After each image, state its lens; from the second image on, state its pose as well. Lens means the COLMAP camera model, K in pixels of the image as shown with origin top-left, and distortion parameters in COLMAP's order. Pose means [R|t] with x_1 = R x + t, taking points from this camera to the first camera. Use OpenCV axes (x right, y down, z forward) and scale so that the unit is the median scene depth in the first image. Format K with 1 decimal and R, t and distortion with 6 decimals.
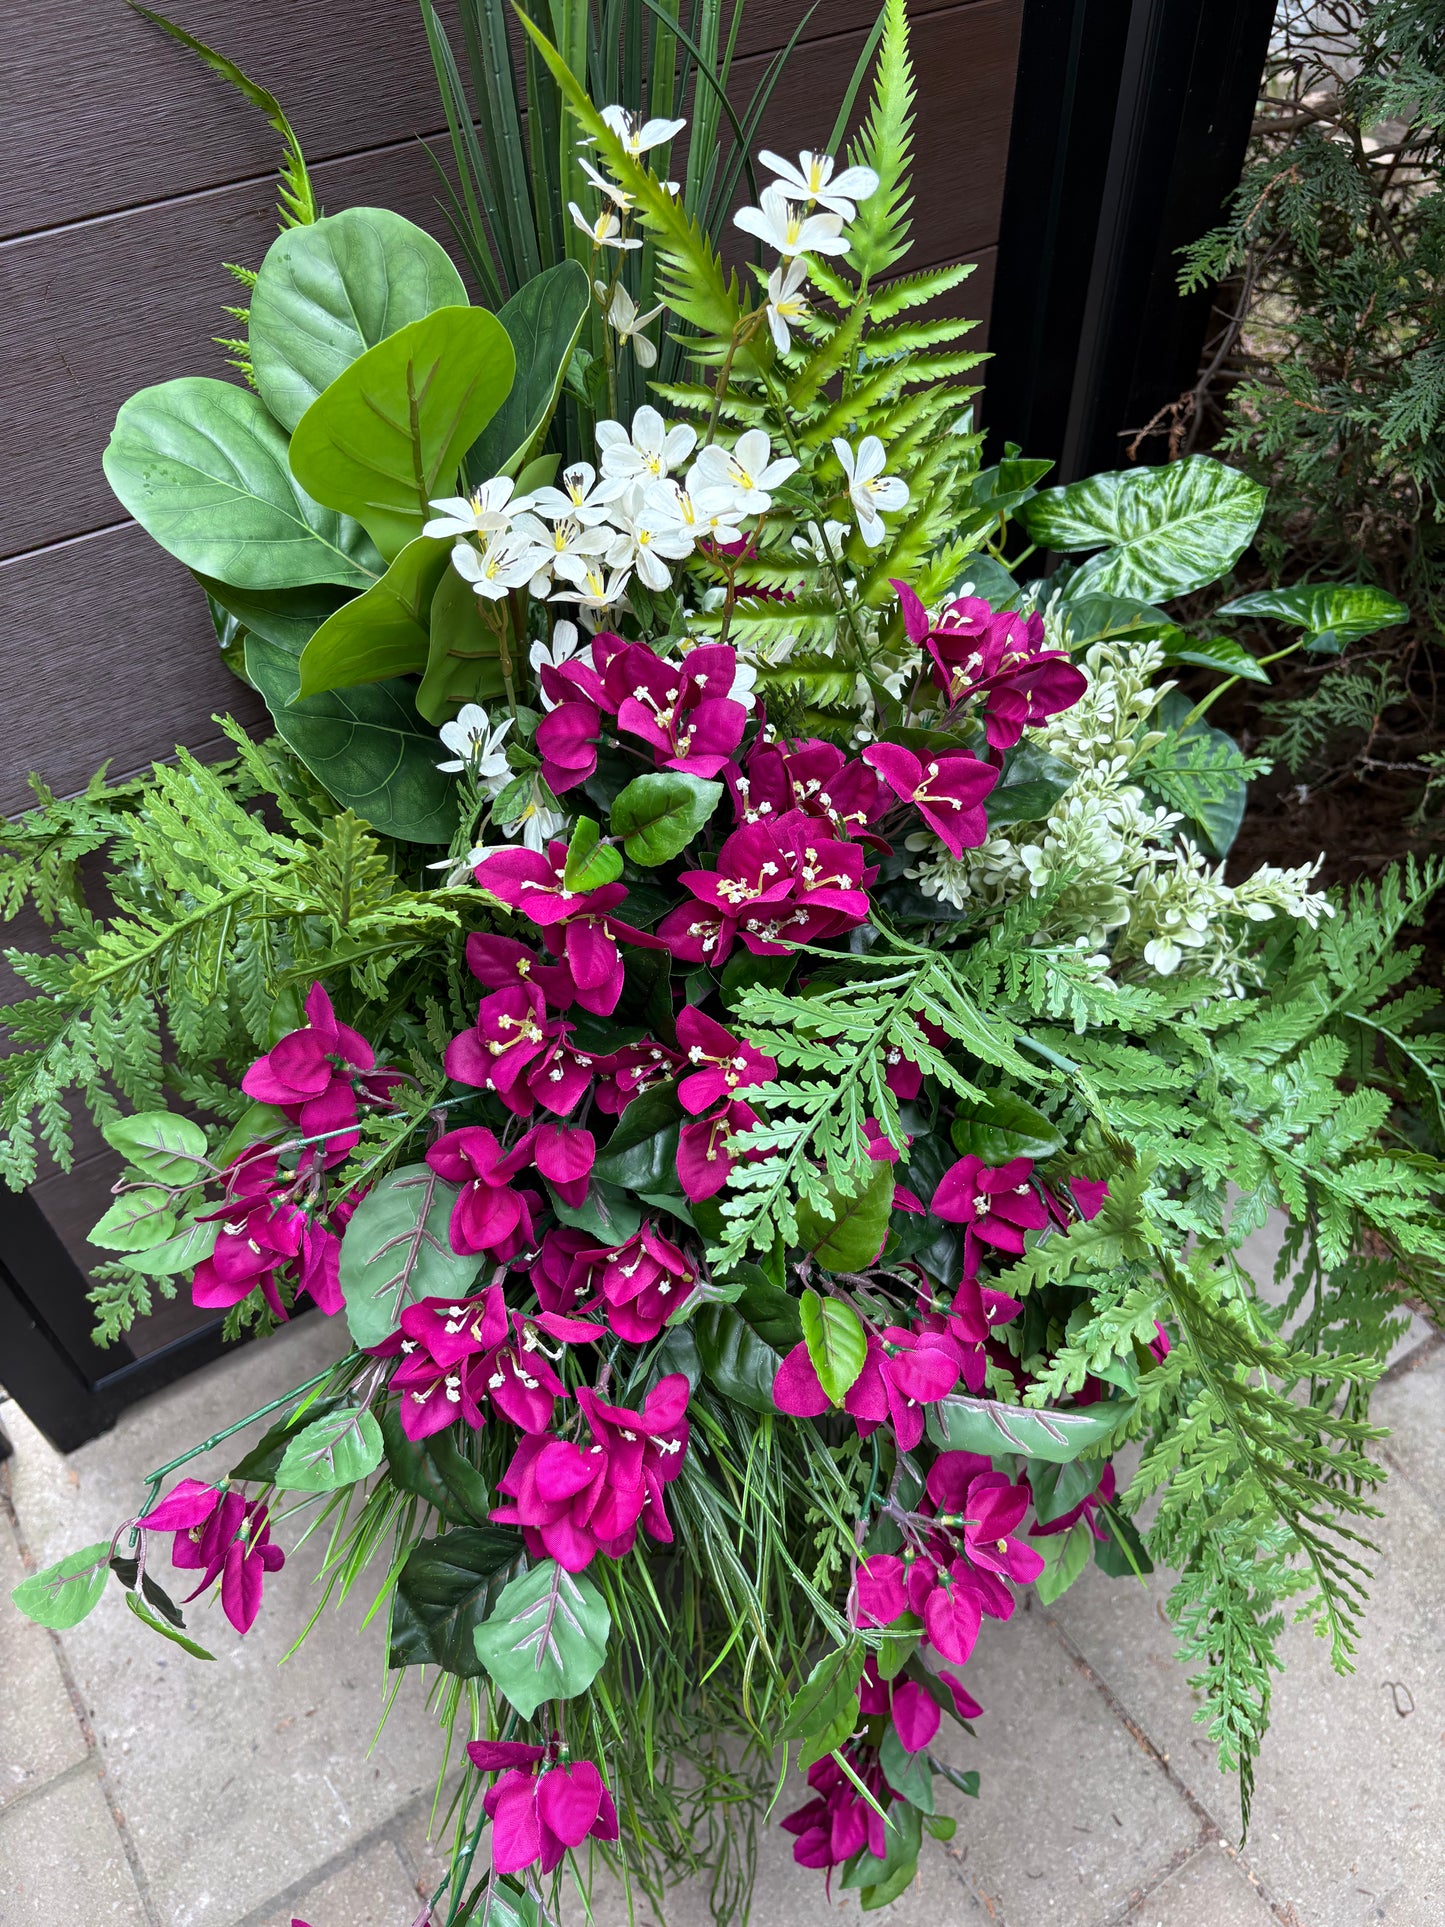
lens RADIAL K [[1489.5, 0, 707.1], [0, 1489.5, 967.6], [0, 0, 1]] dist [0.011013, -0.022138]
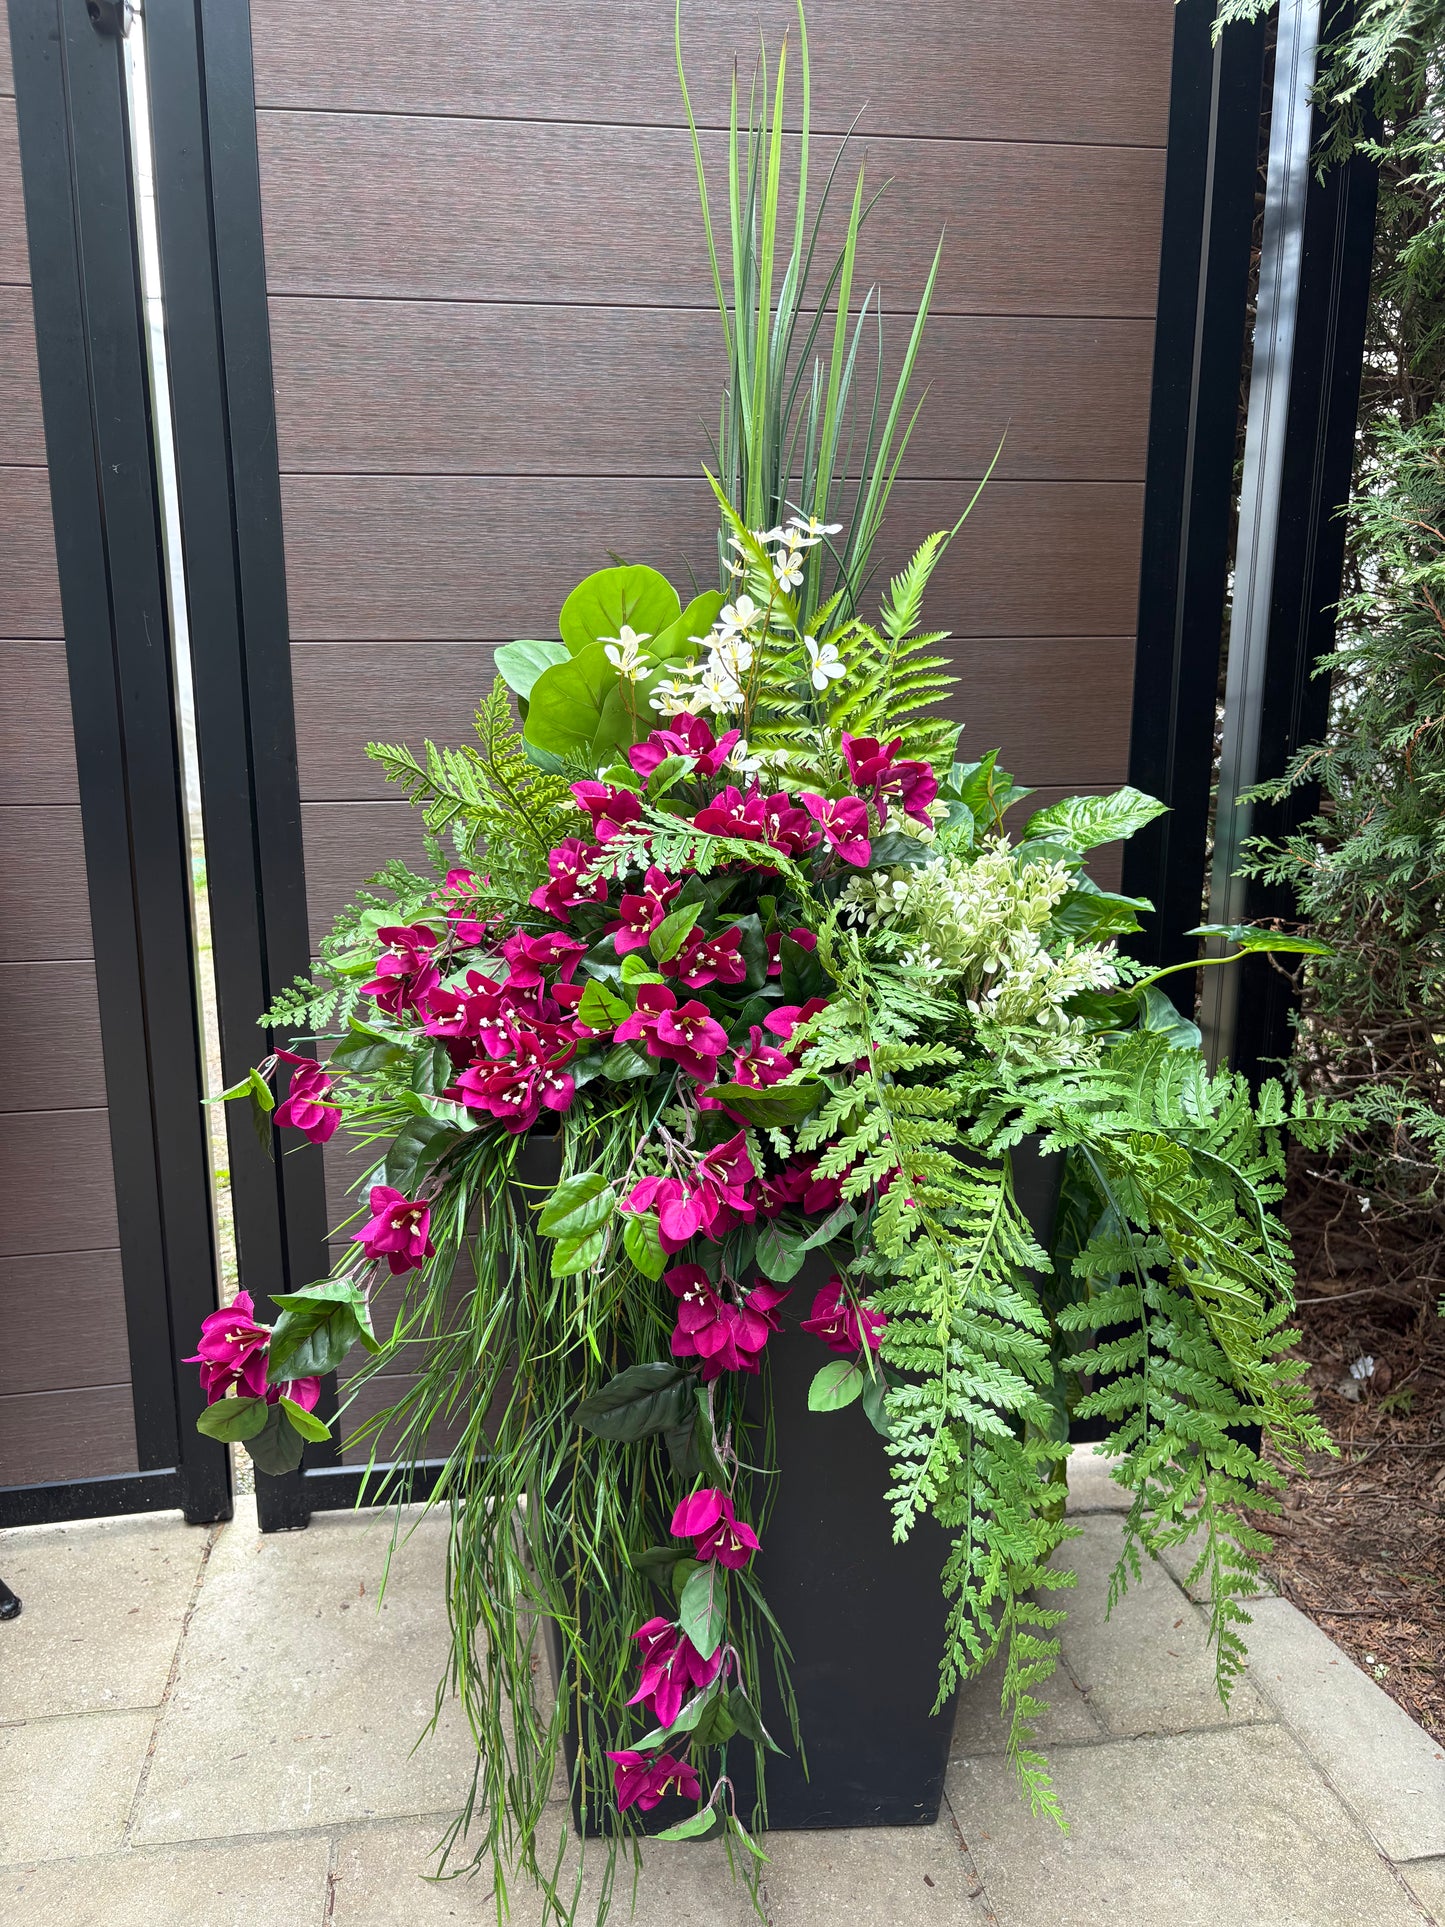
lens RADIAL K [[1489.5, 0, 708.3], [0, 1489.5, 956.9], [0, 0, 1]] dist [0.011013, -0.022138]
pose [[0.909772, 0.113344, -0.399335, 0.674091], [-0.320613, 0.802913, -0.502532, 0.861376], [0.263672, 0.585221, 0.766807, -0.262881]]
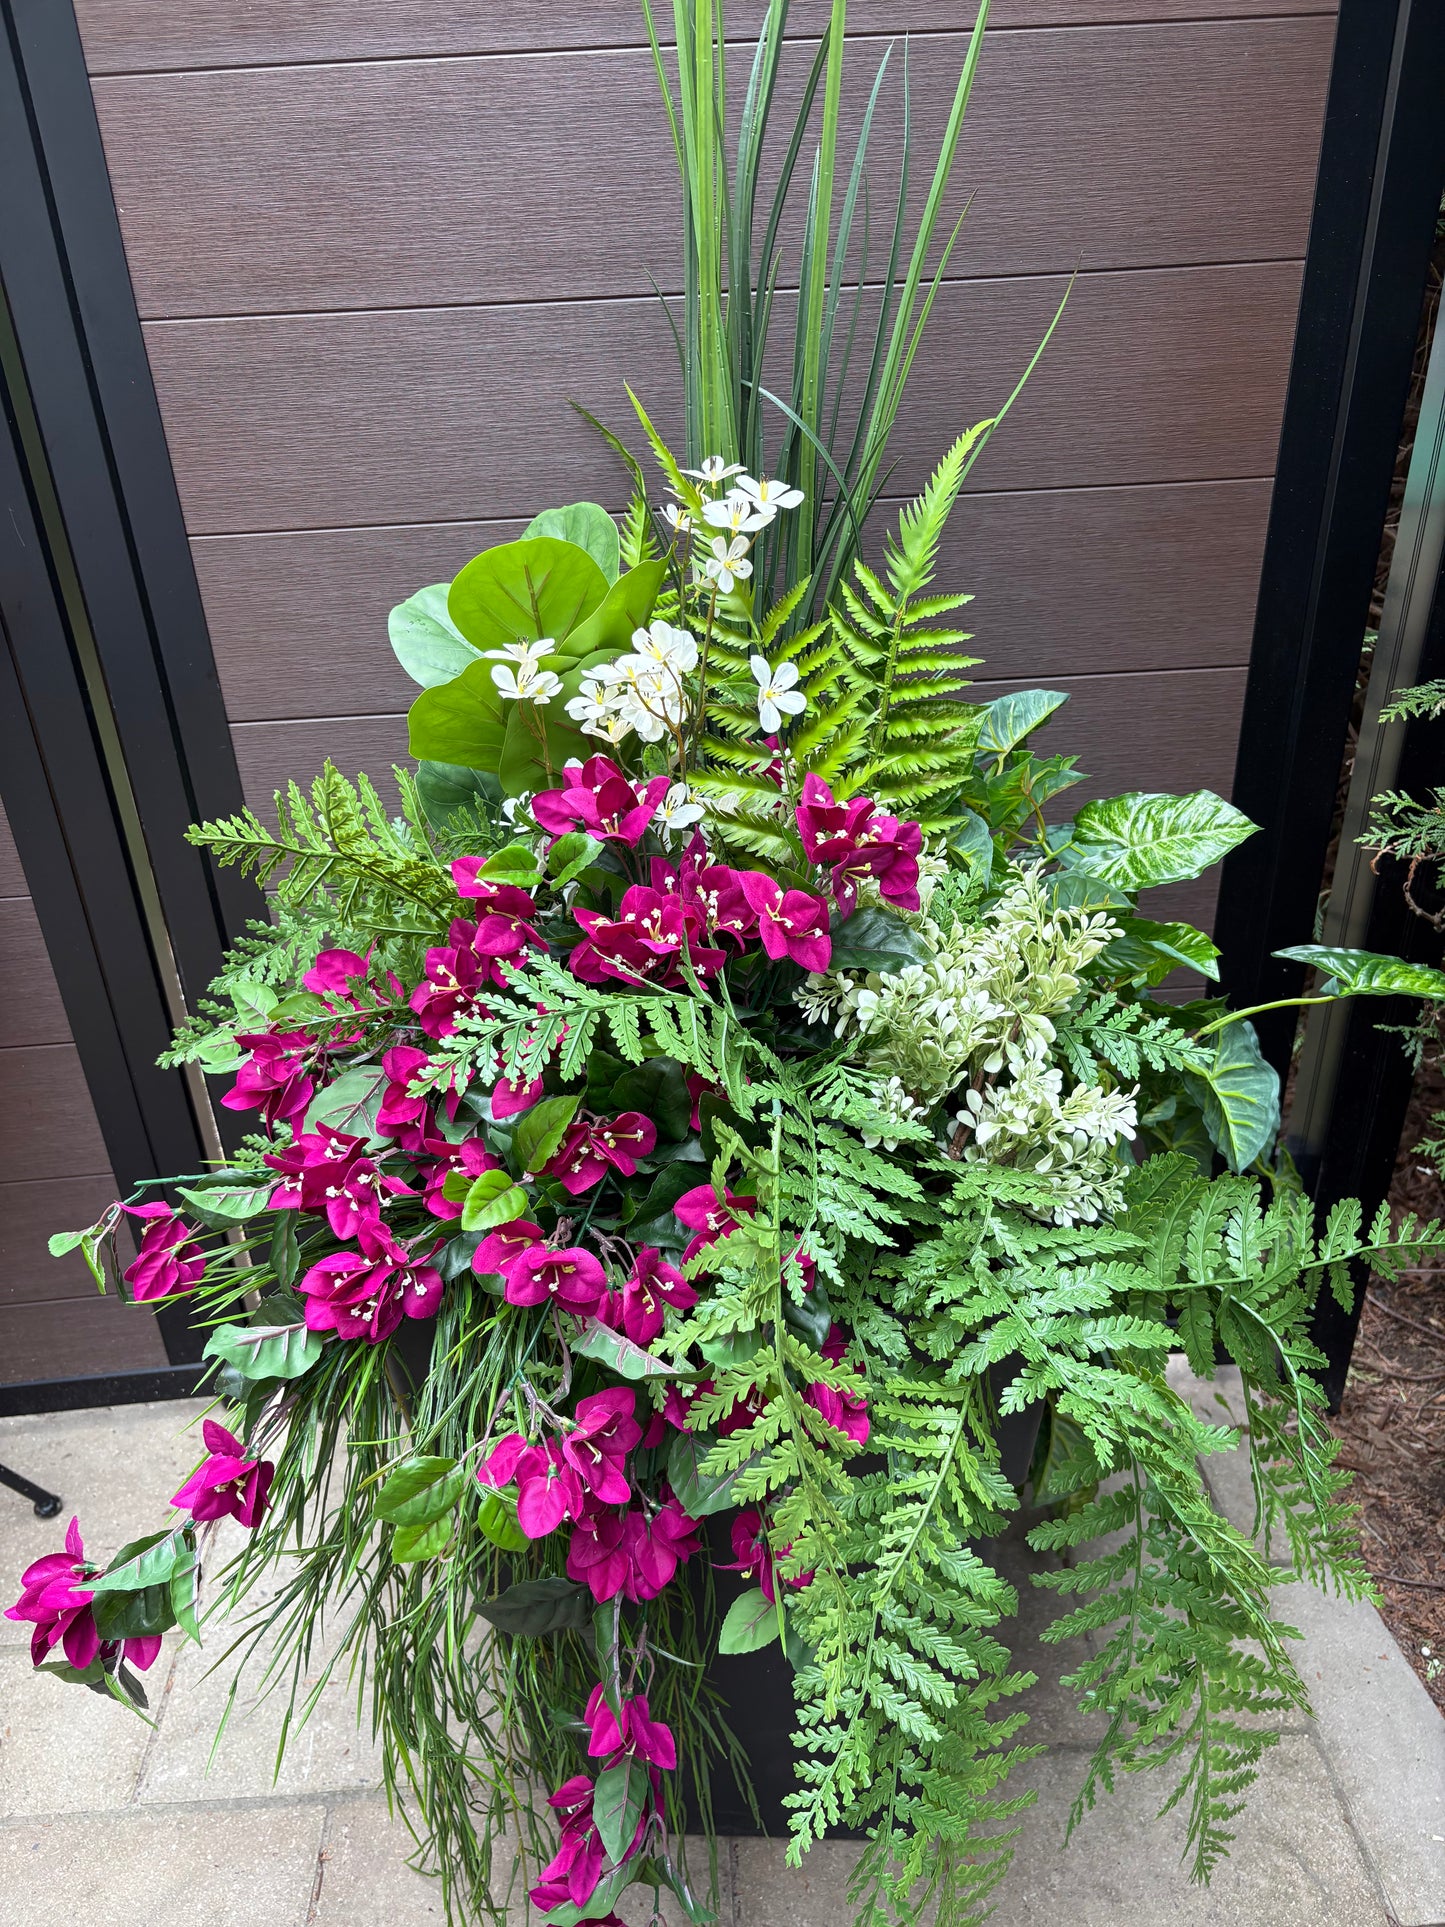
lens RADIAL K [[1489.5, 0, 725.3], [0, 1489.5, 964.4], [0, 0, 1]] dist [0.011013, -0.022138]
pose [[0.860928, 0.240340, -0.448374, 0.665307], [-0.361414, 0.909232, -0.206586, 0.203595], [0.358025, 0.339904, 0.869645, -0.166110]]
